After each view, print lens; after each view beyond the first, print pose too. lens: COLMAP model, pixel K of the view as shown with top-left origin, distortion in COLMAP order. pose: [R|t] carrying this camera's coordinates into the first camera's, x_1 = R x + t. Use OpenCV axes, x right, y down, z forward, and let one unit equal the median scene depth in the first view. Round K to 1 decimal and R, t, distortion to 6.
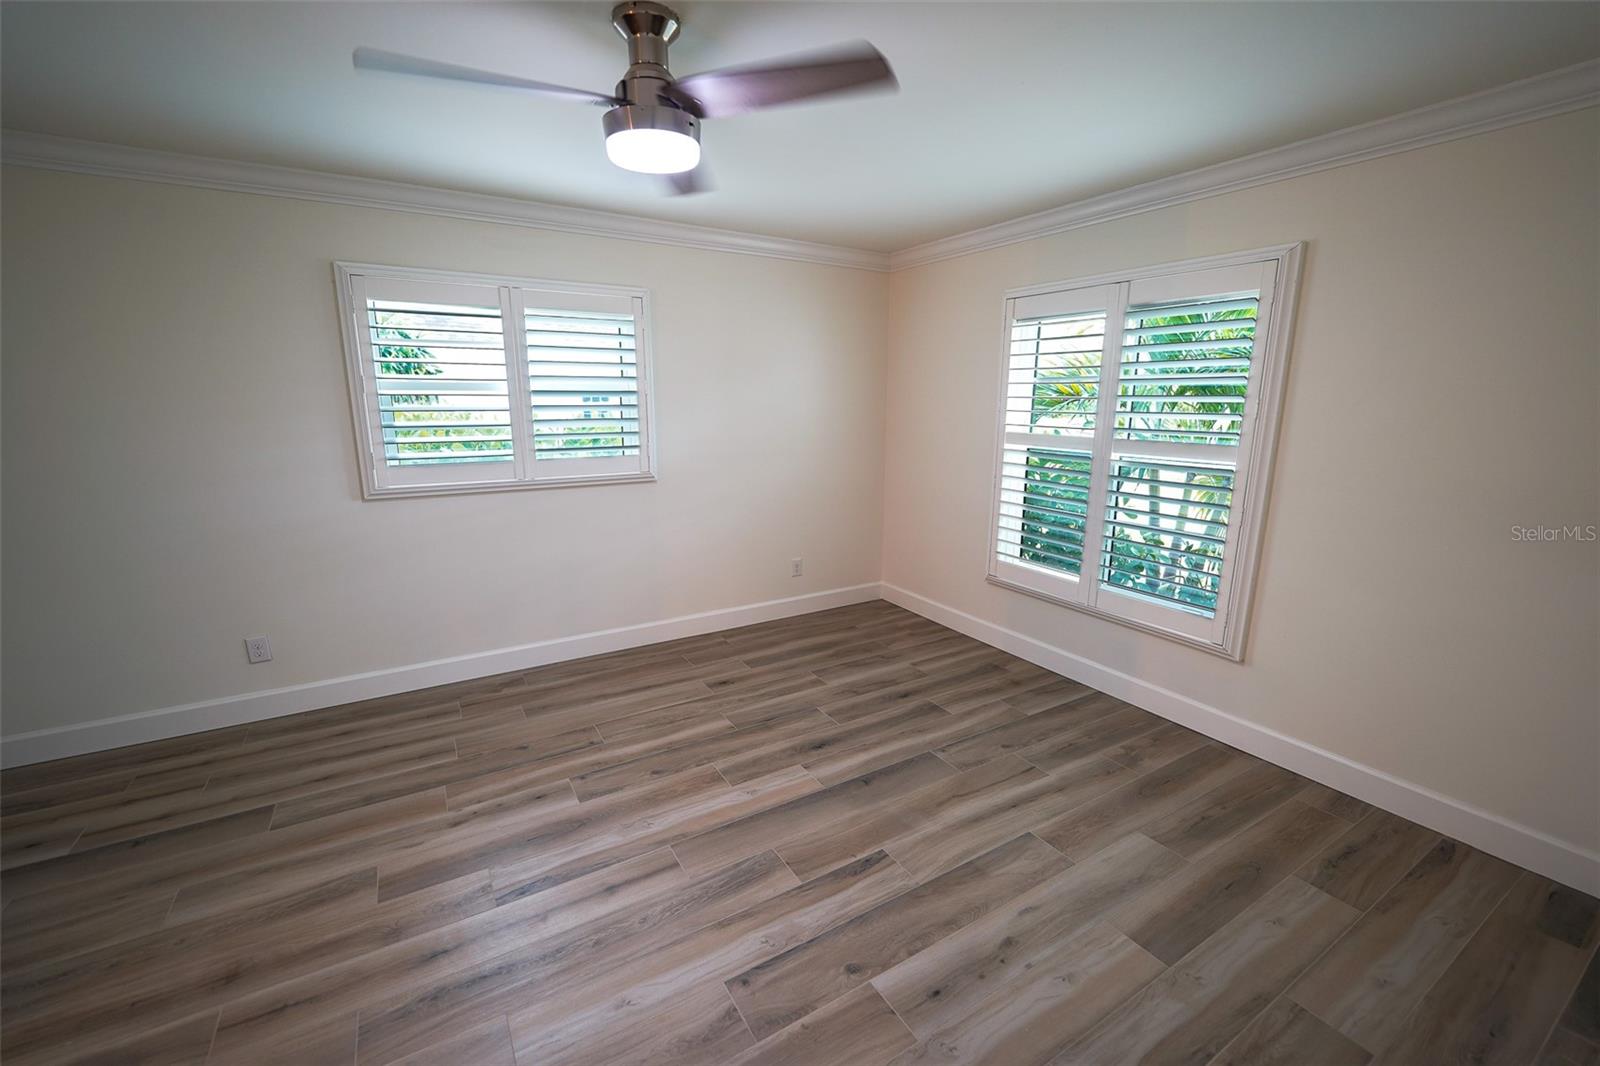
lens RADIAL K [[654.3, 0, 802.8], [0, 654.3, 538.6], [0, 0, 1]] dist [-0.007596, -0.002710]
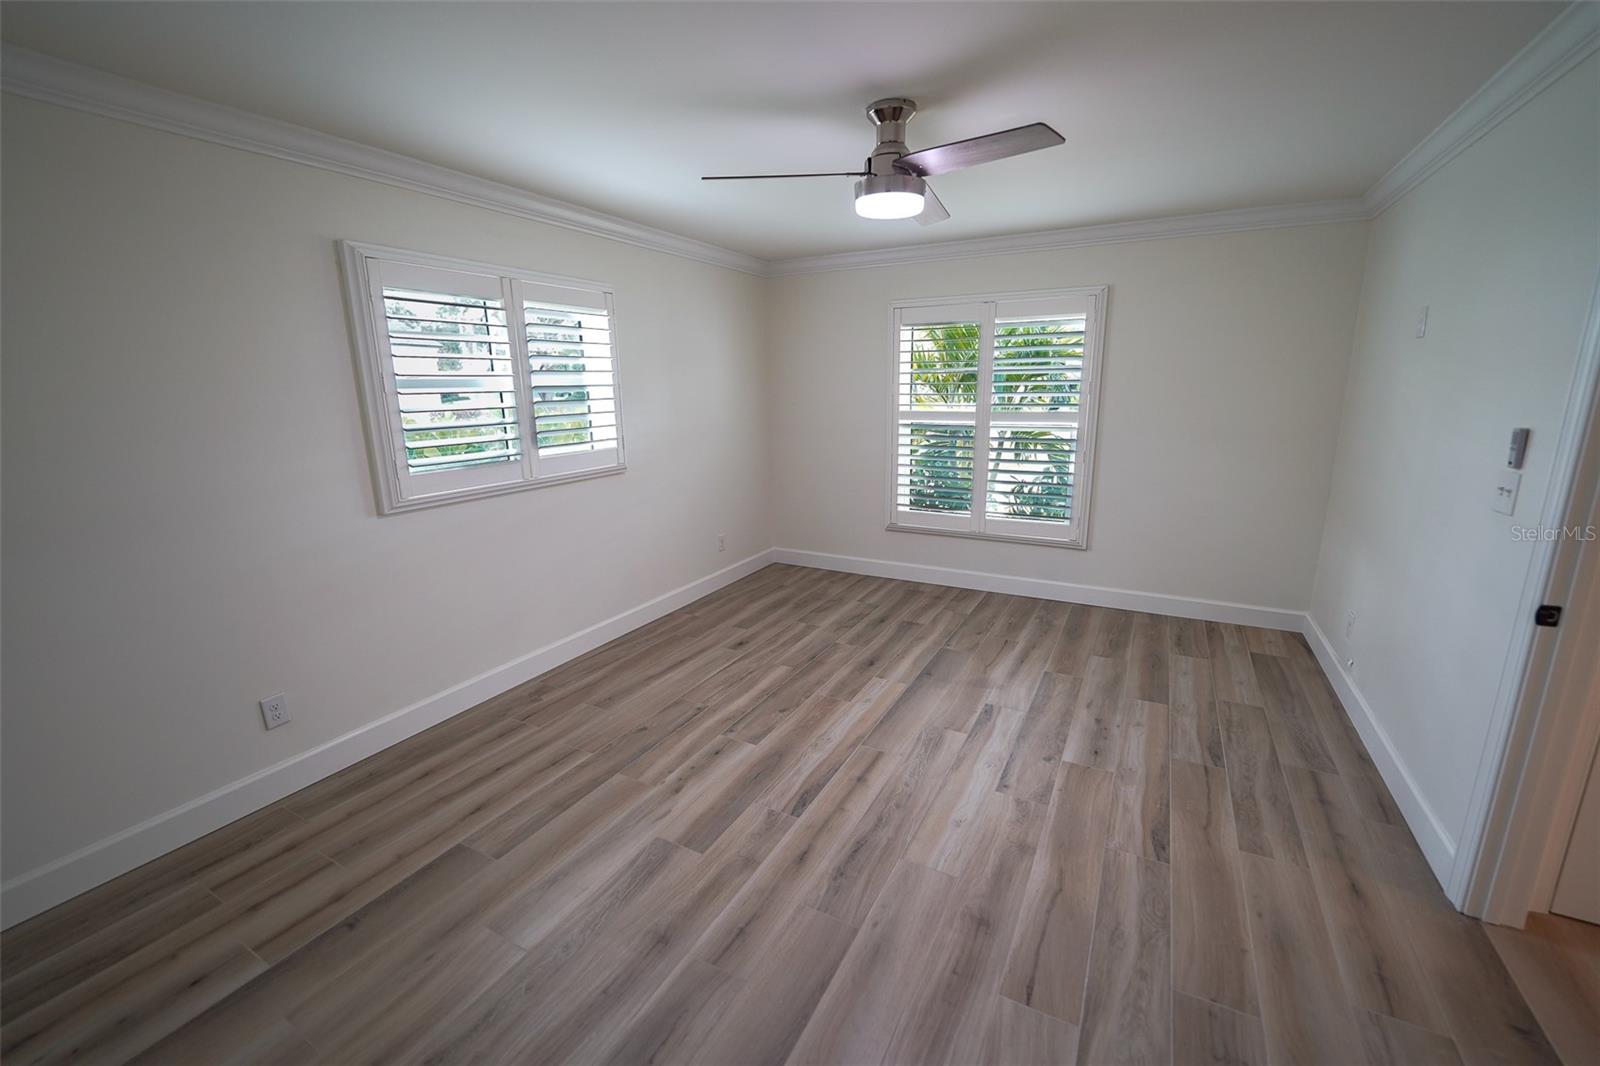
lens RADIAL K [[654.3, 0, 810.1], [0, 654.3, 526.4], [0, 0, 1]] dist [-0.007596, -0.002710]
pose [[0.860938, -0.125156, 0.493073, -0.624453], [0.124933, 0.991598, 0.033555, -0.001509], [-0.493130, 0.032712, 0.869341, -0.043649]]
